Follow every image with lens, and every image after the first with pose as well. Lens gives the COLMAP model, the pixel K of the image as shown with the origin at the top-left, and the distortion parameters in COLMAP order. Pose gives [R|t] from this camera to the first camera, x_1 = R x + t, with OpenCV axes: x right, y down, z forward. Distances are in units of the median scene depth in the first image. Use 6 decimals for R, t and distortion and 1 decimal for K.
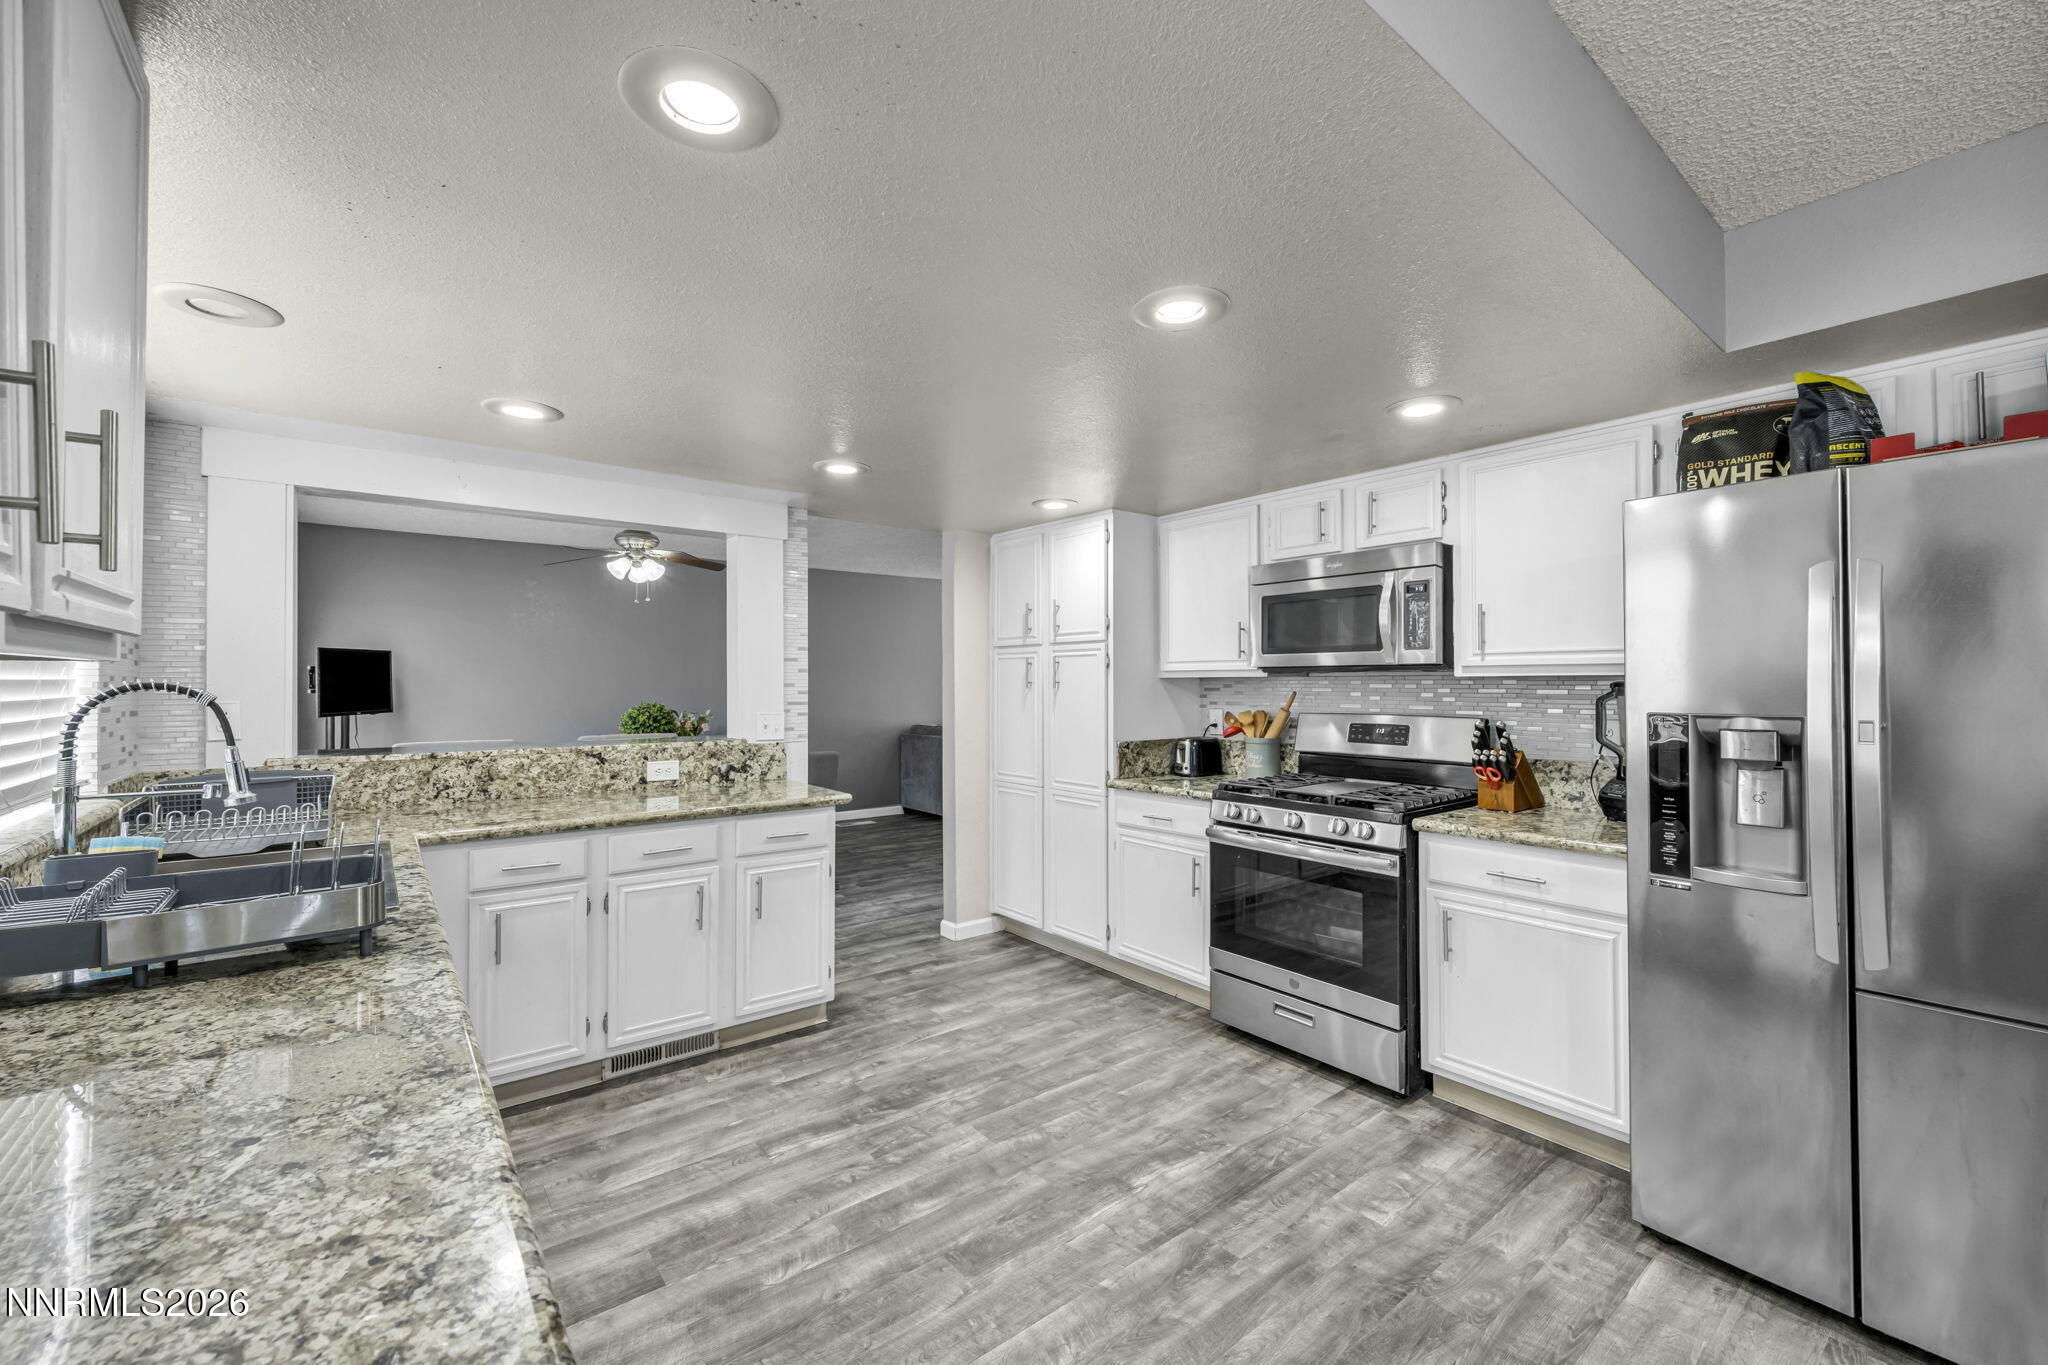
lens RADIAL K [[831.7, 0, 1020.0], [0, 831.7, 688.5], [0, 0, 1]] dist [-0.004236, 0.000352]
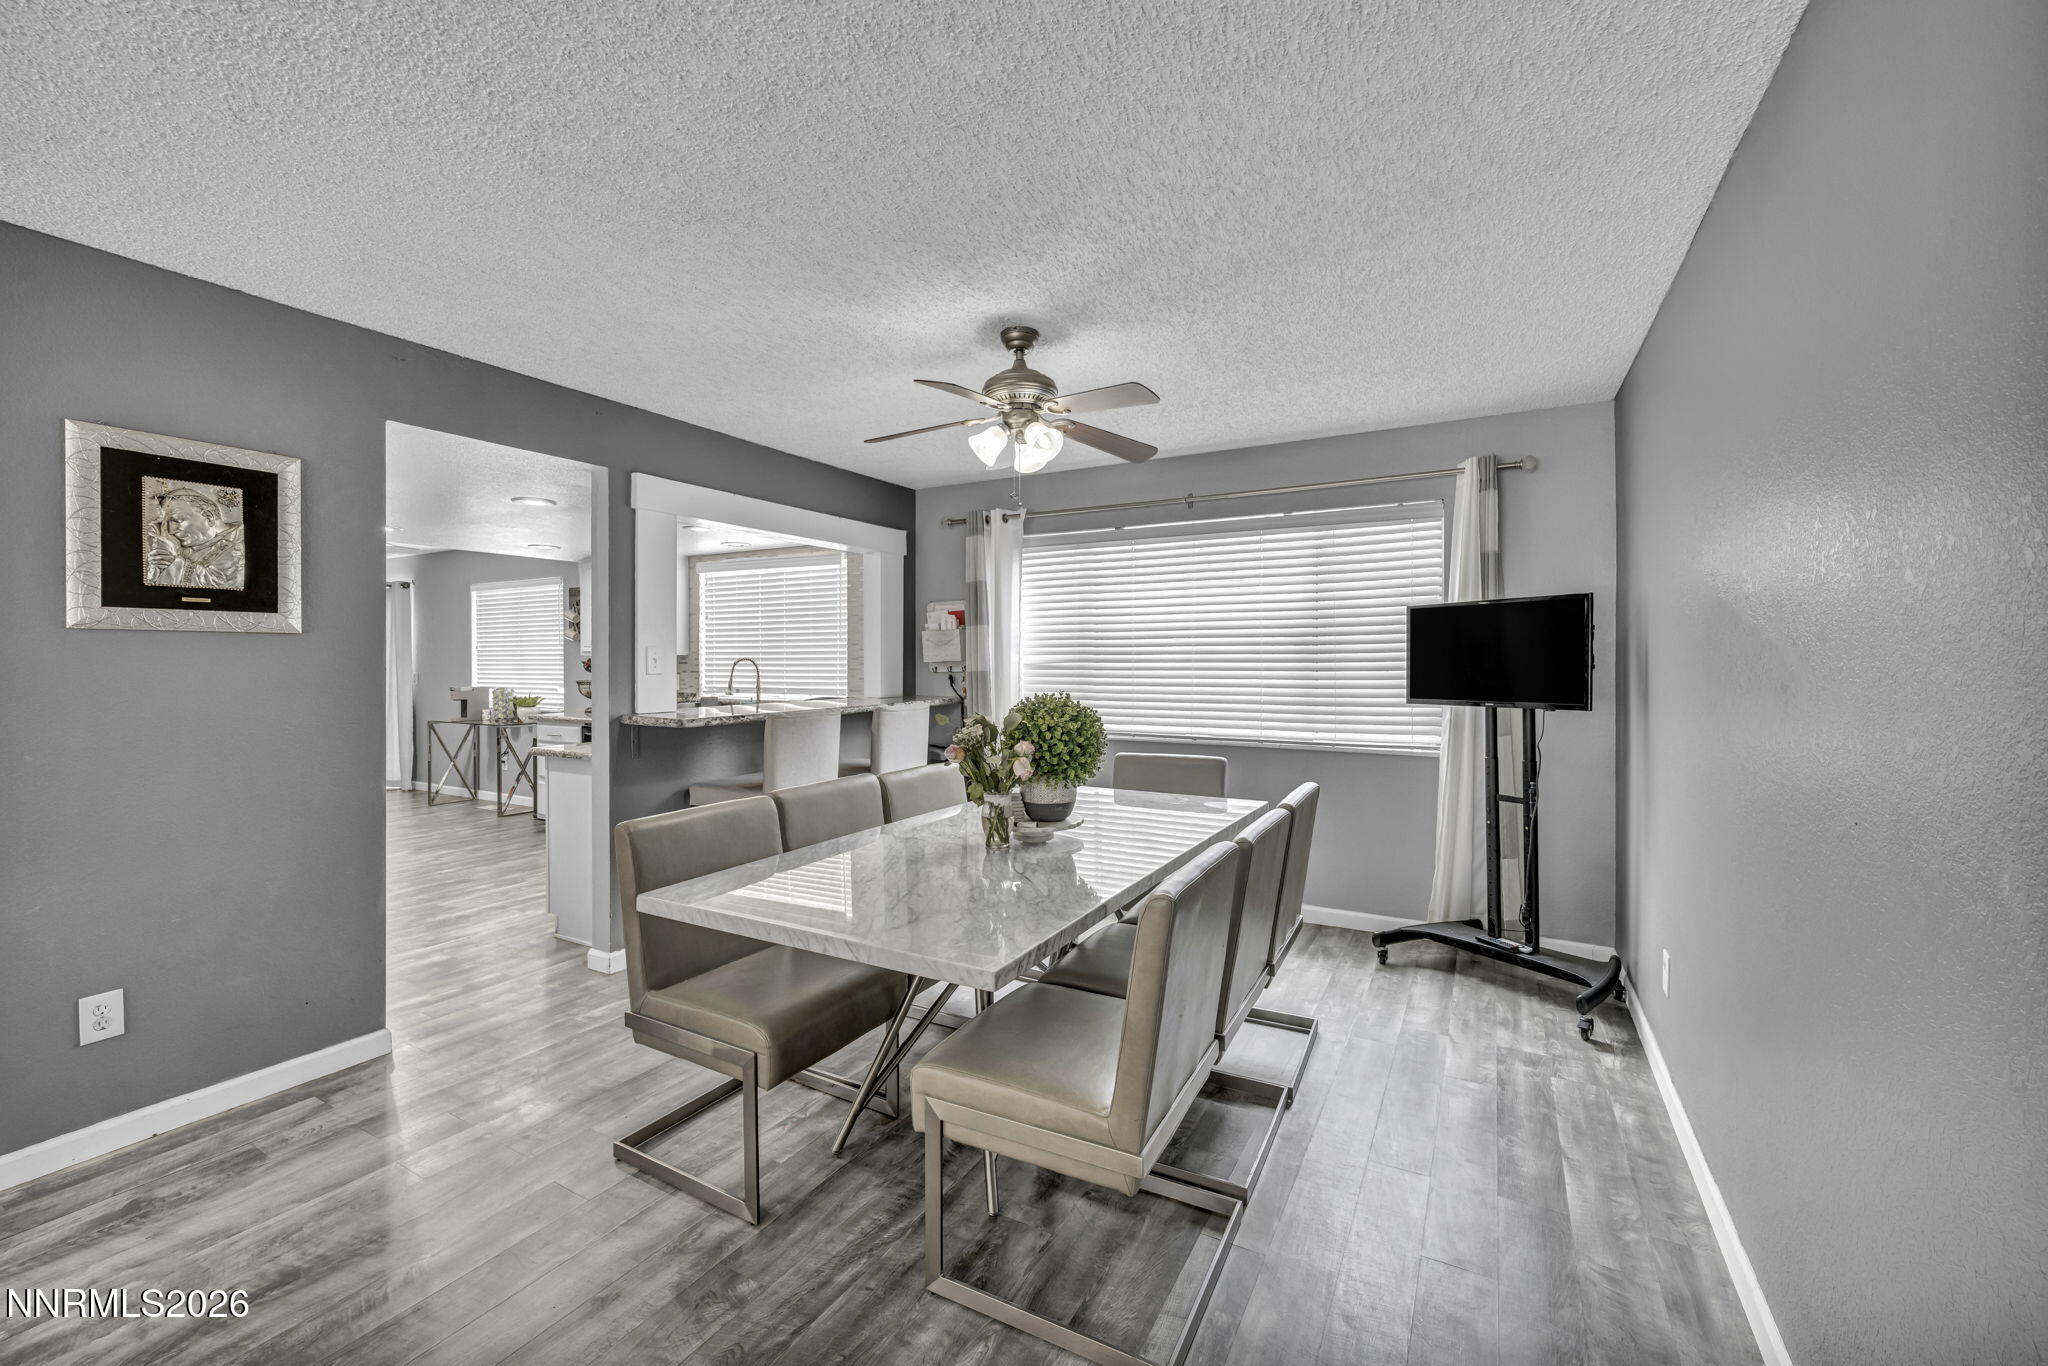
lens RADIAL K [[831.7, 0, 1041.1], [0, 831.7, 679.7], [0, 0, 1]] dist [-0.004236, 0.000352]
pose [[-0.921499, 0.005357, -0.388343, -0.493126], [-0.003397, 0.999755, 0.021851, -0.001016], [0.388365, 0.021454, -0.921256, 2.821973]]
